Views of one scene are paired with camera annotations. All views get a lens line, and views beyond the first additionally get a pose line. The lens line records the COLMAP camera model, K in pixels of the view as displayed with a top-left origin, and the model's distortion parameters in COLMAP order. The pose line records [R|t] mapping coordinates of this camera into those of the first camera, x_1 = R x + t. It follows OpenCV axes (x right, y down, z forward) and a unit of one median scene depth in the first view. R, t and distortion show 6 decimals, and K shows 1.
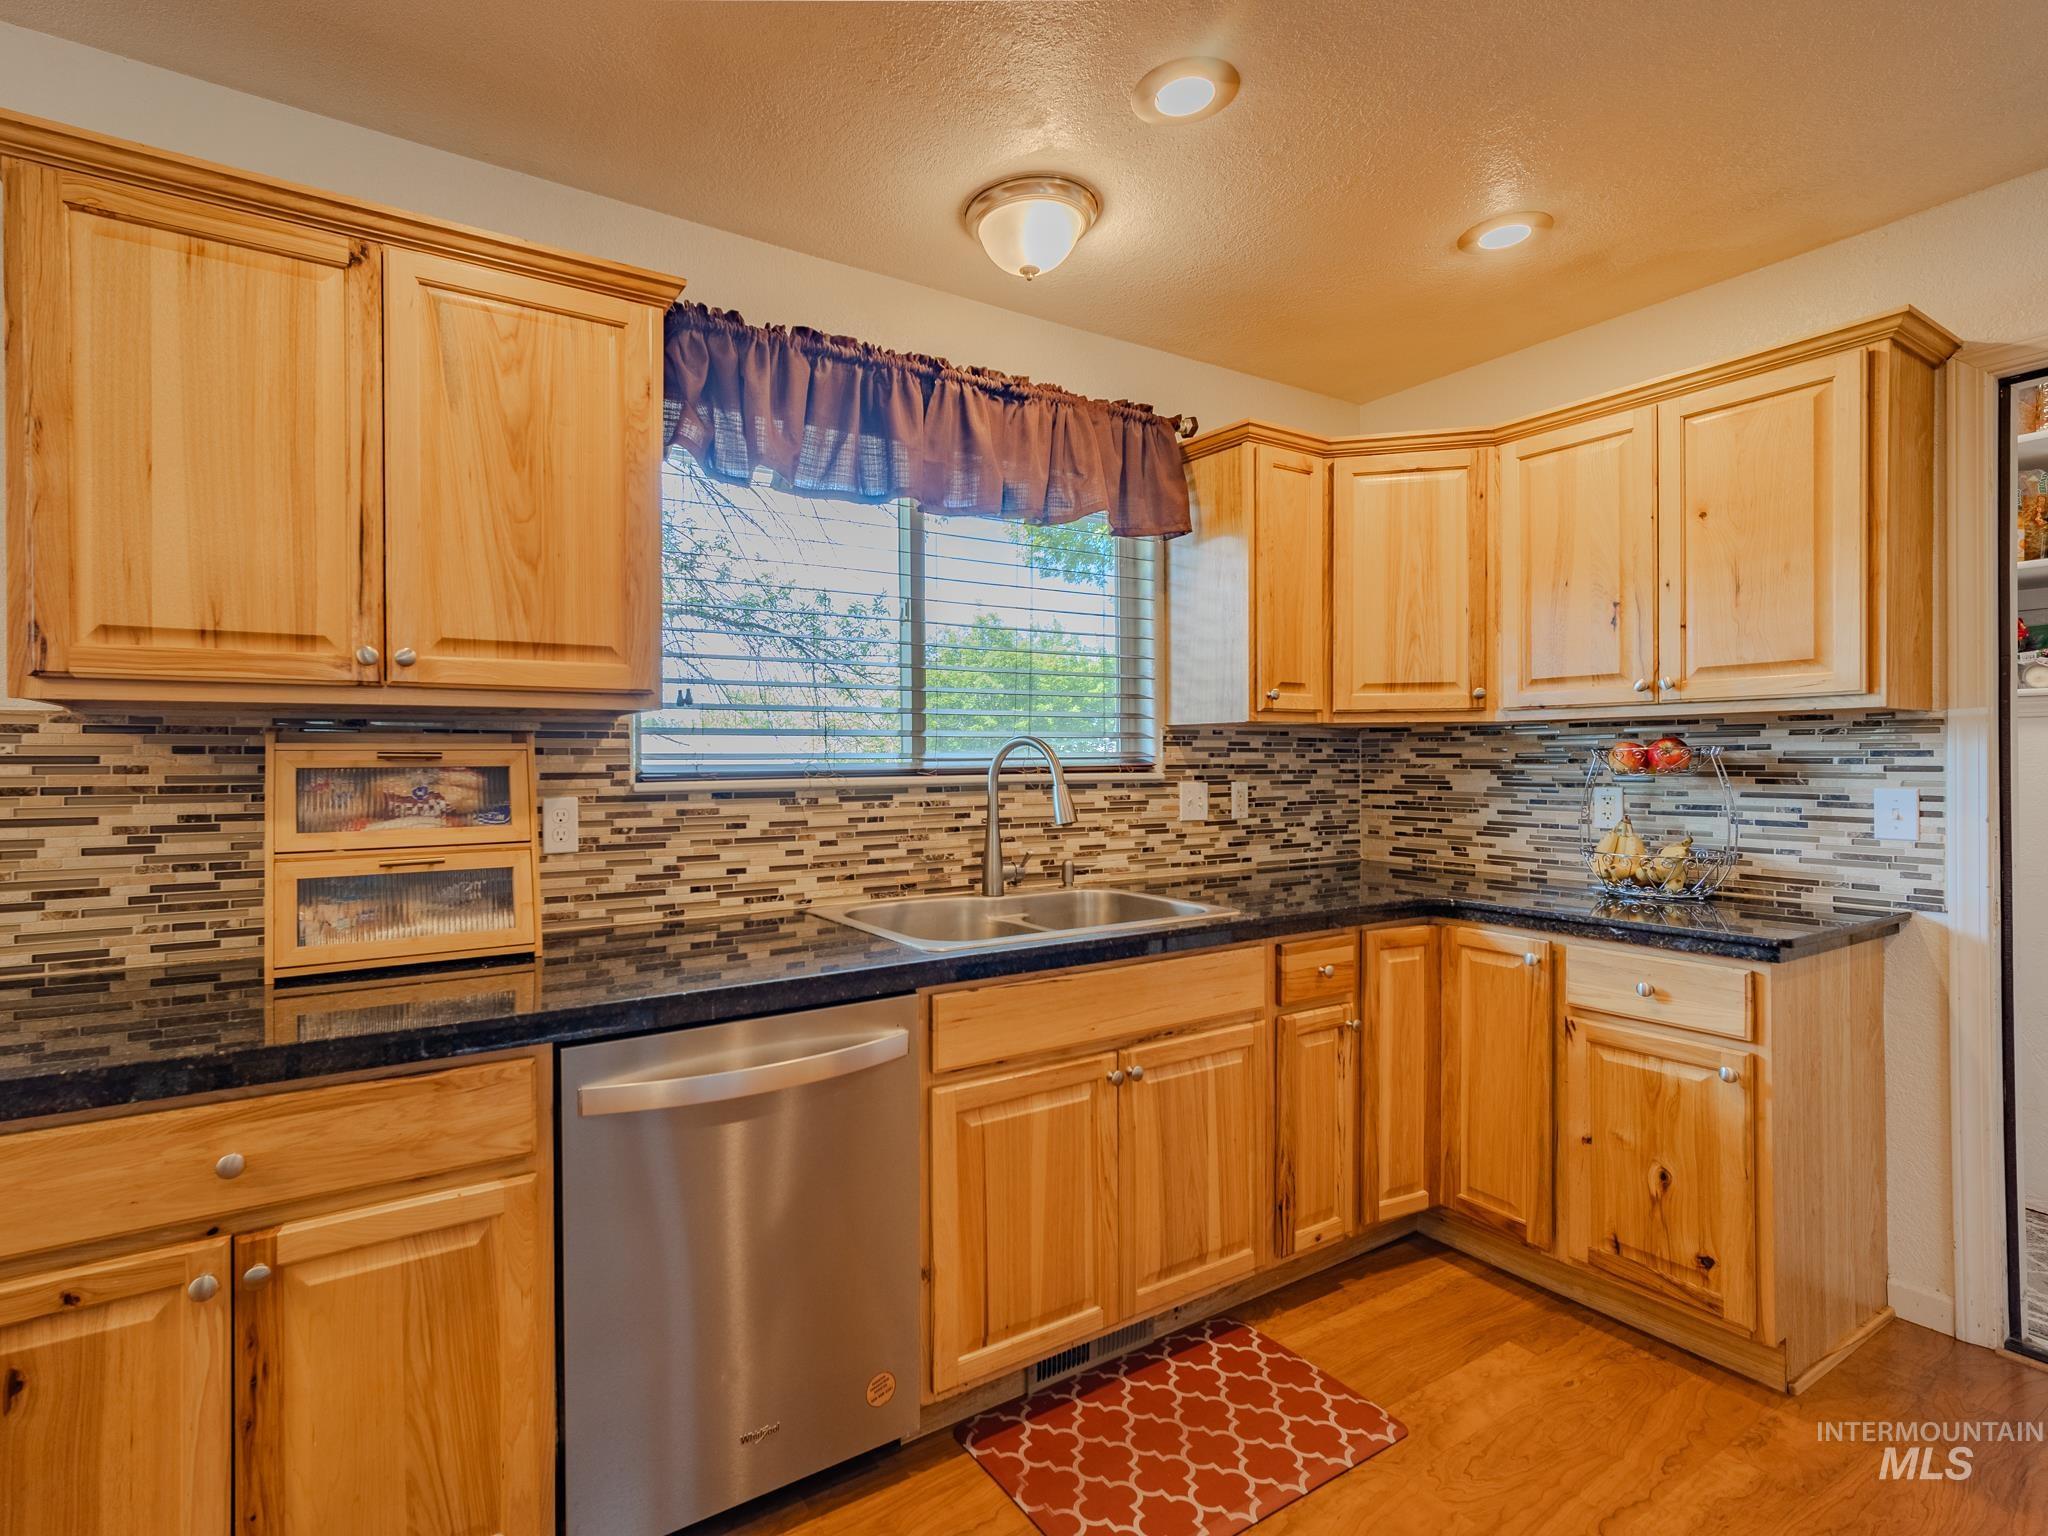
lens RADIAL K [[985.6, 0, 900.6], [0, 985.6, 761.1], [0, 0, 1]] dist [-0.002336, 0.007389]
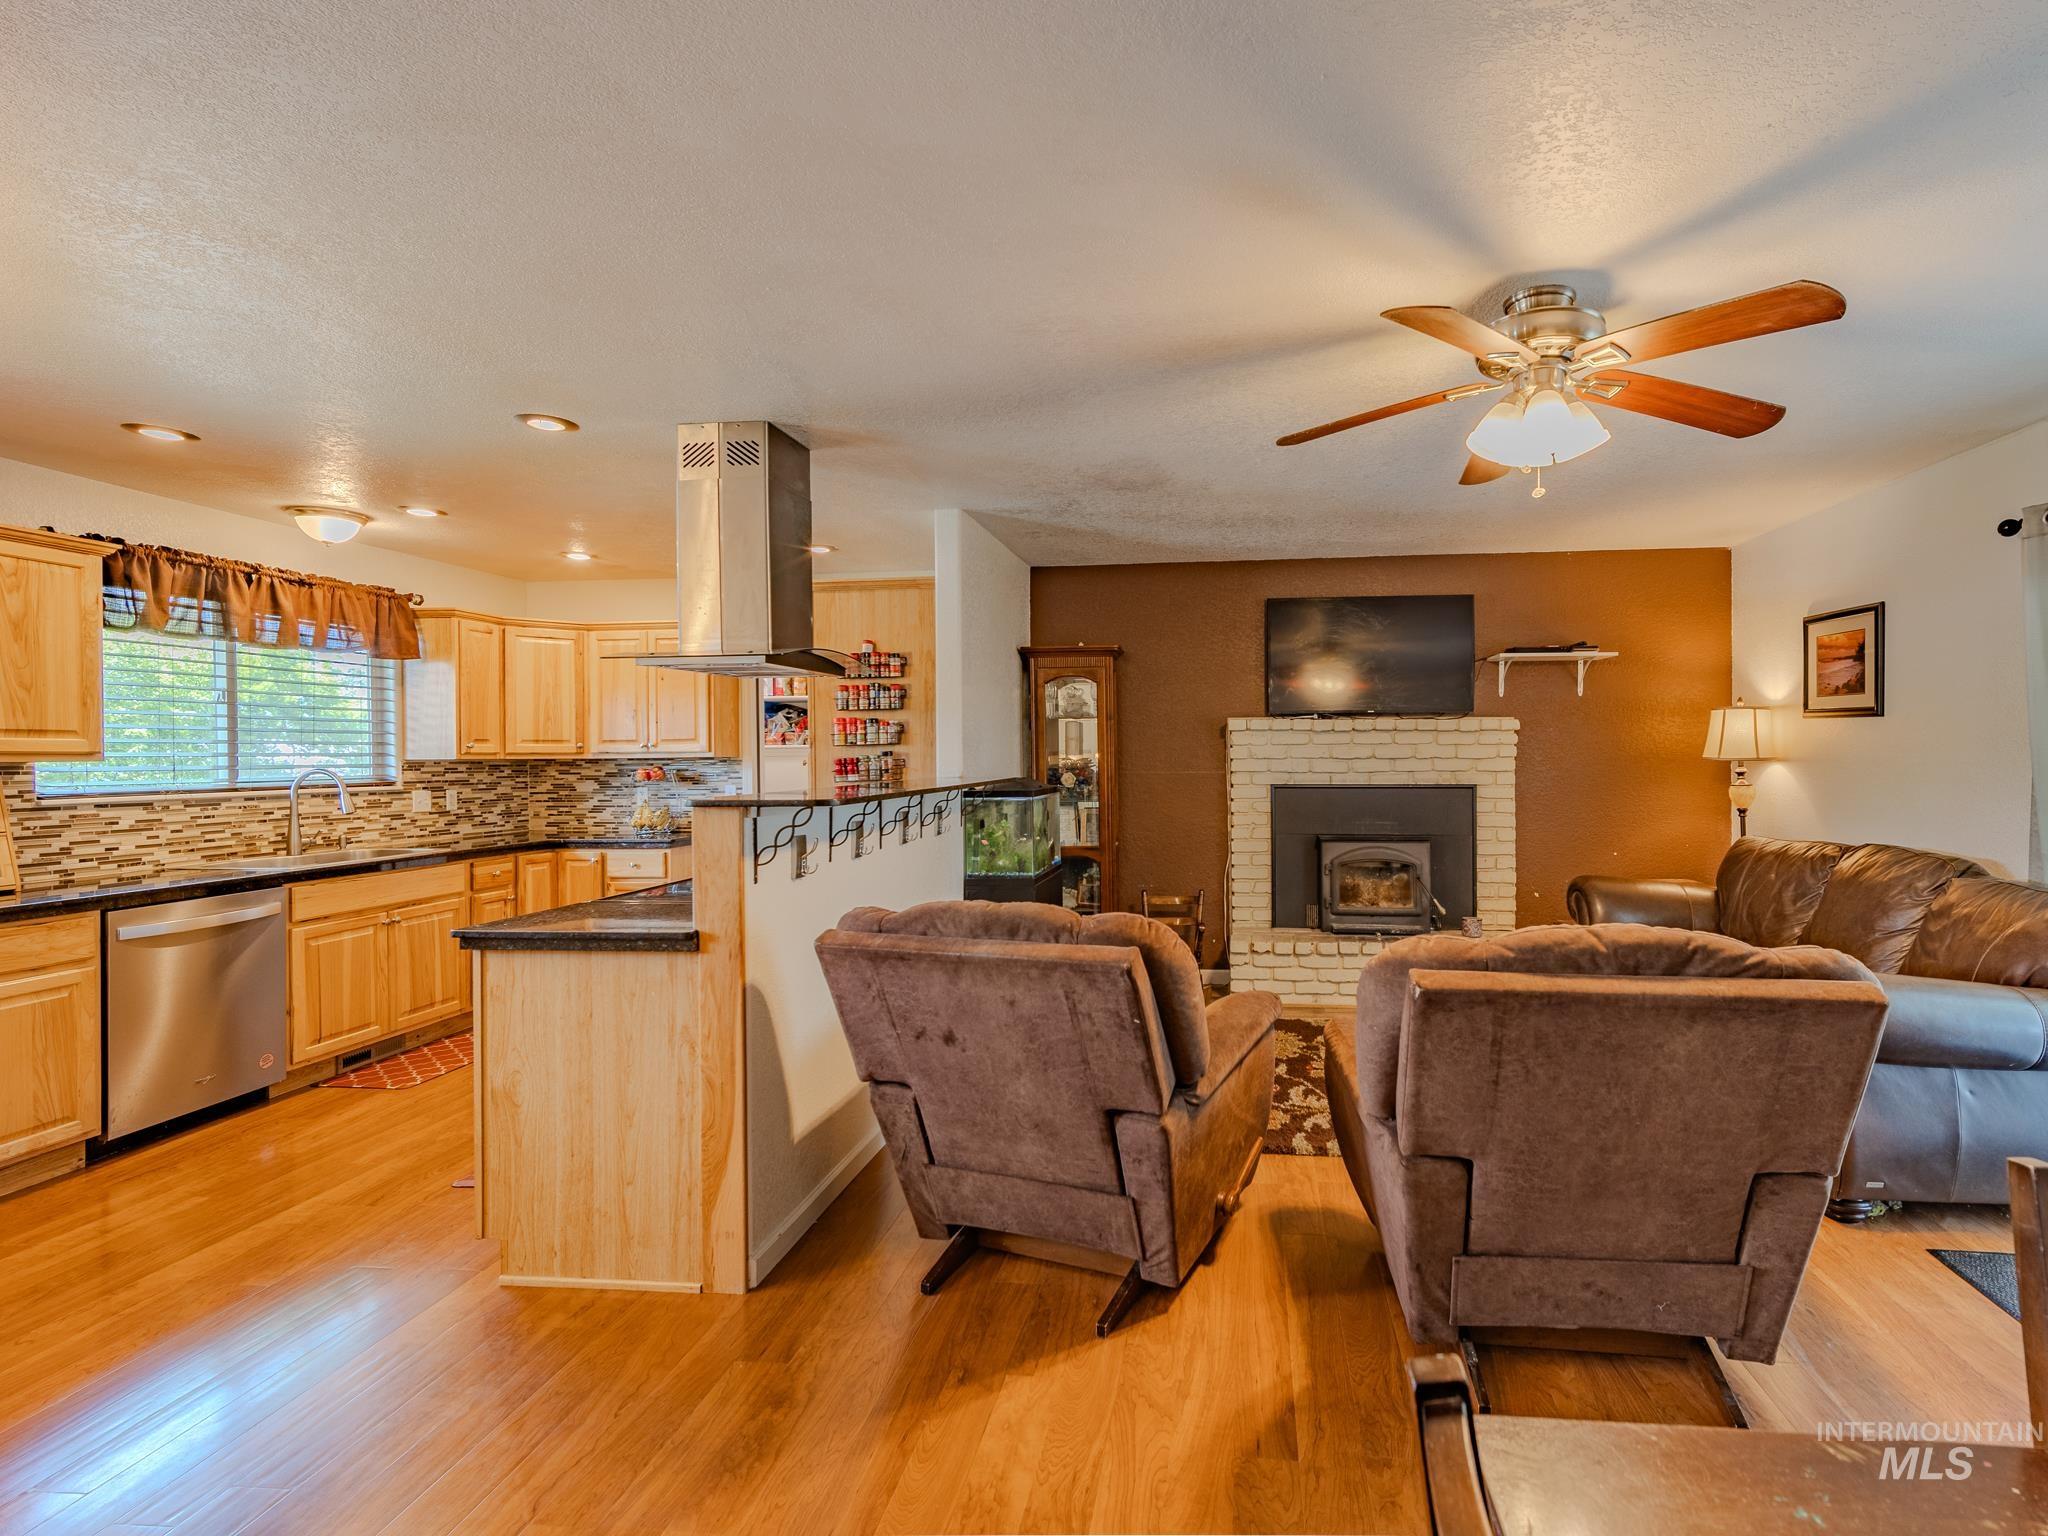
lens RADIAL K [[984.4, 0, 1151.3], [0, 984.4, 760.0], [0, 0, 1]] dist [-0.004376, 0.008222]
pose [[0.585260, -0.004026, 0.810835, -0.490096], [0.008681, 0.999961, -0.001300, -0.027017], [-0.810799, 0.007800, 0.585273, -1.460292]]
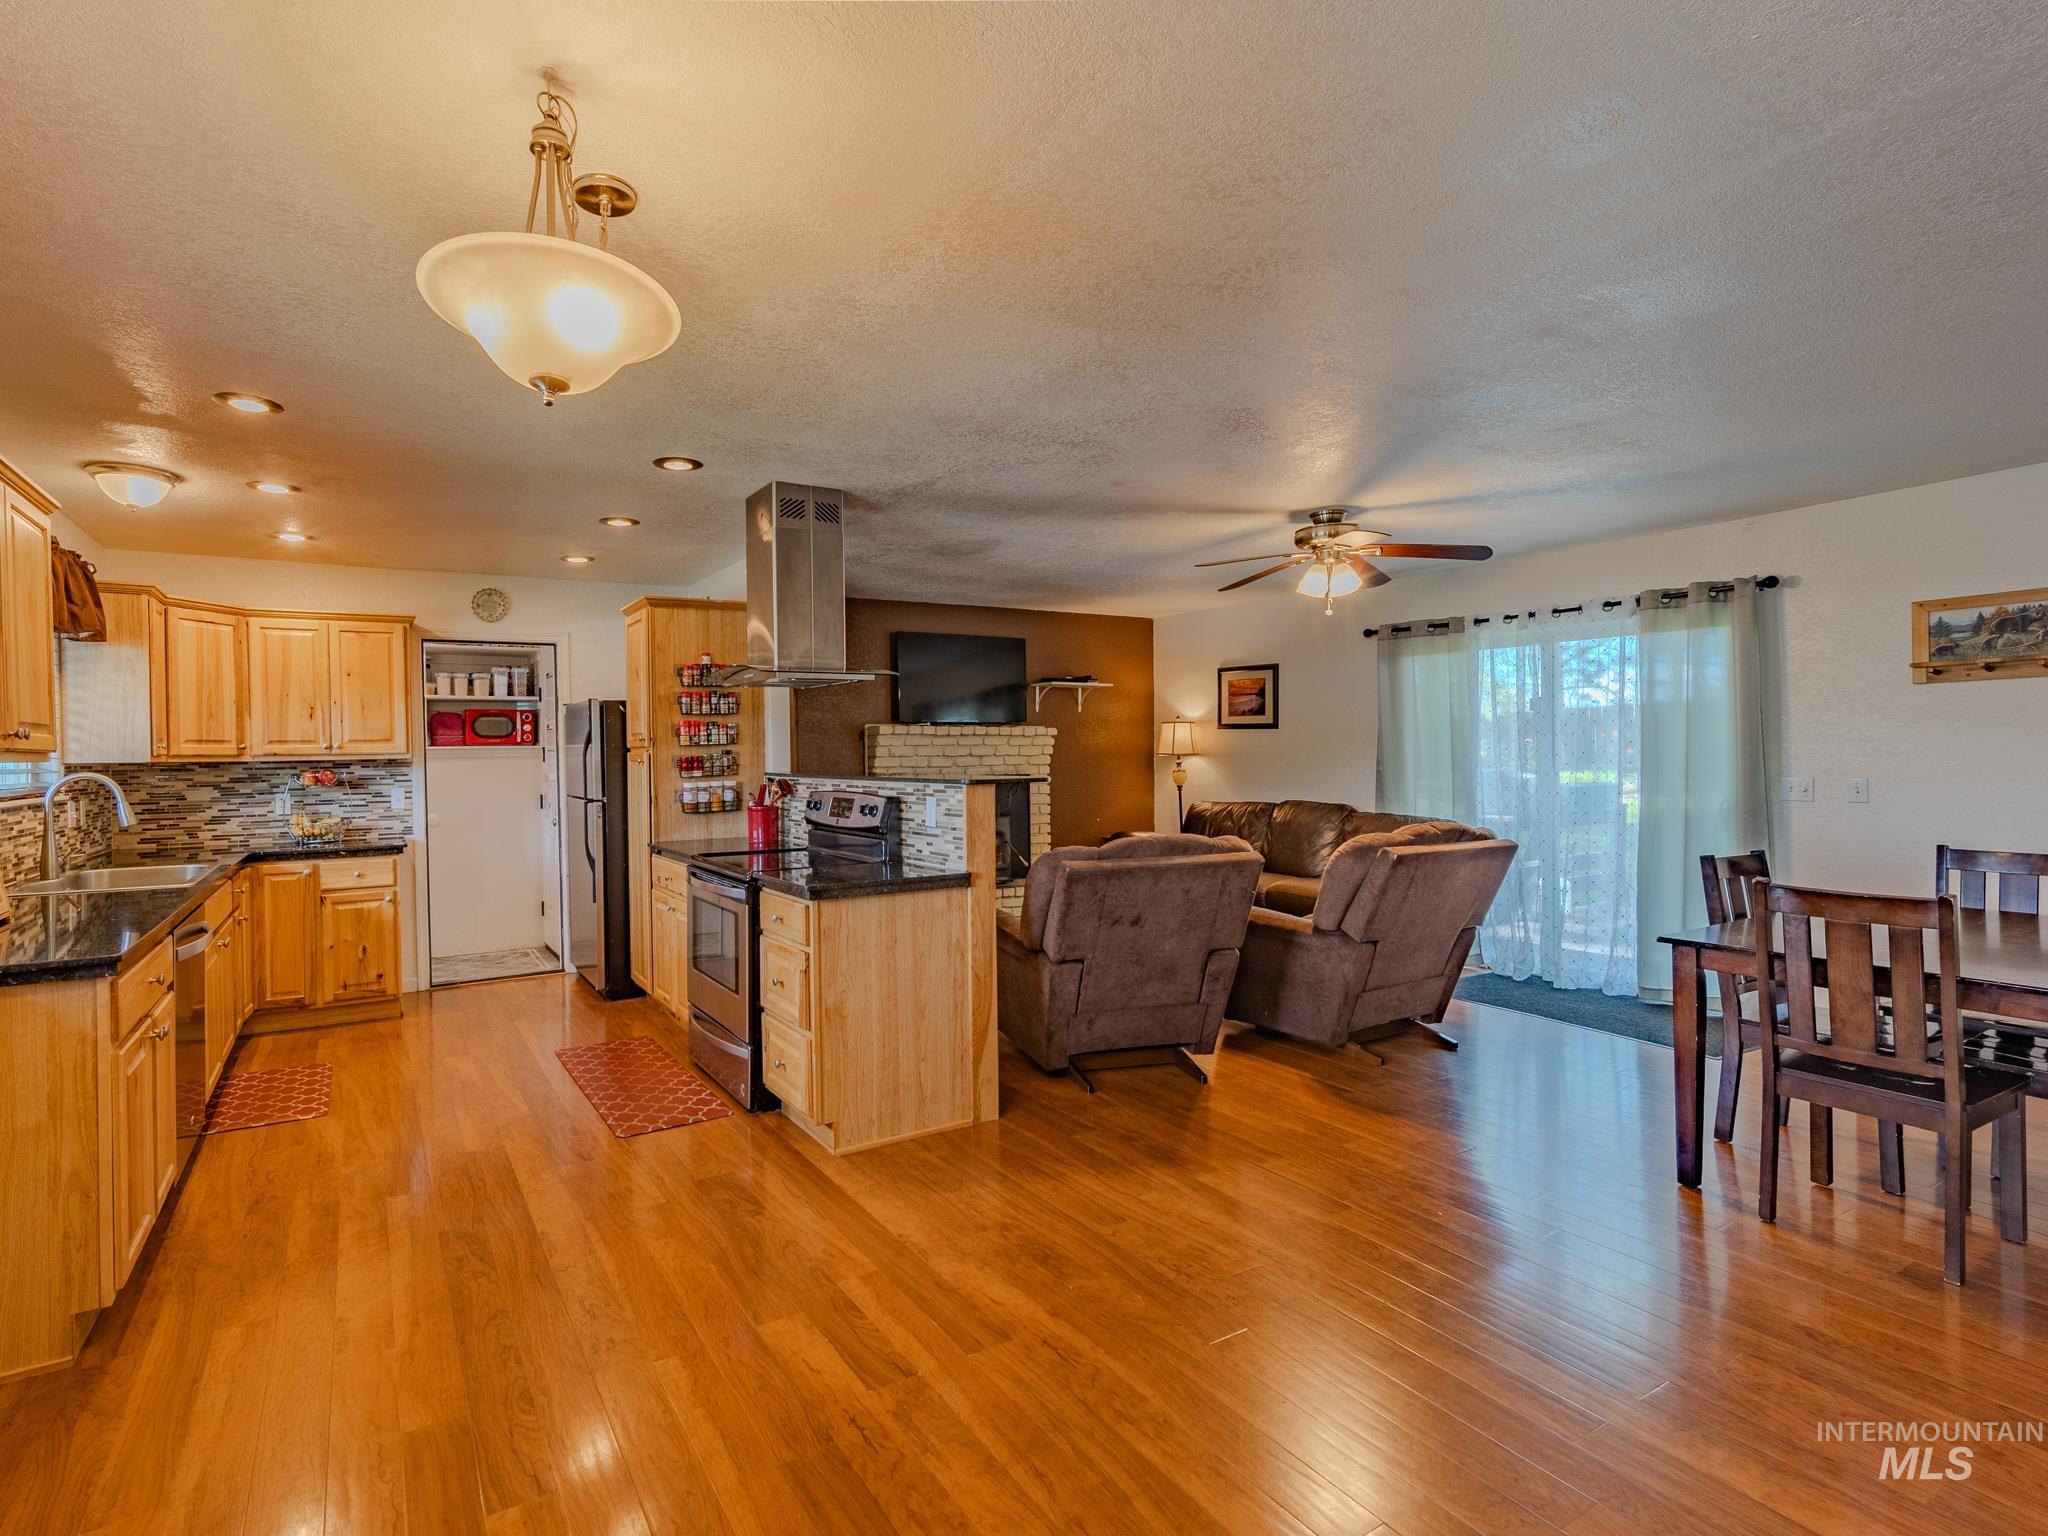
lens RADIAL K [[983.5, 0, 891.7], [0, 983.5, 762.7], [0, 0, 1]] dist [-0.003405, 0.007443]
pose [[0.035258, -0.004340, 0.999369, -1.448530], [0.019166, 0.999810, 0.003666, -0.023828], [-0.999194, 0.019024, 0.035335, -0.361030]]
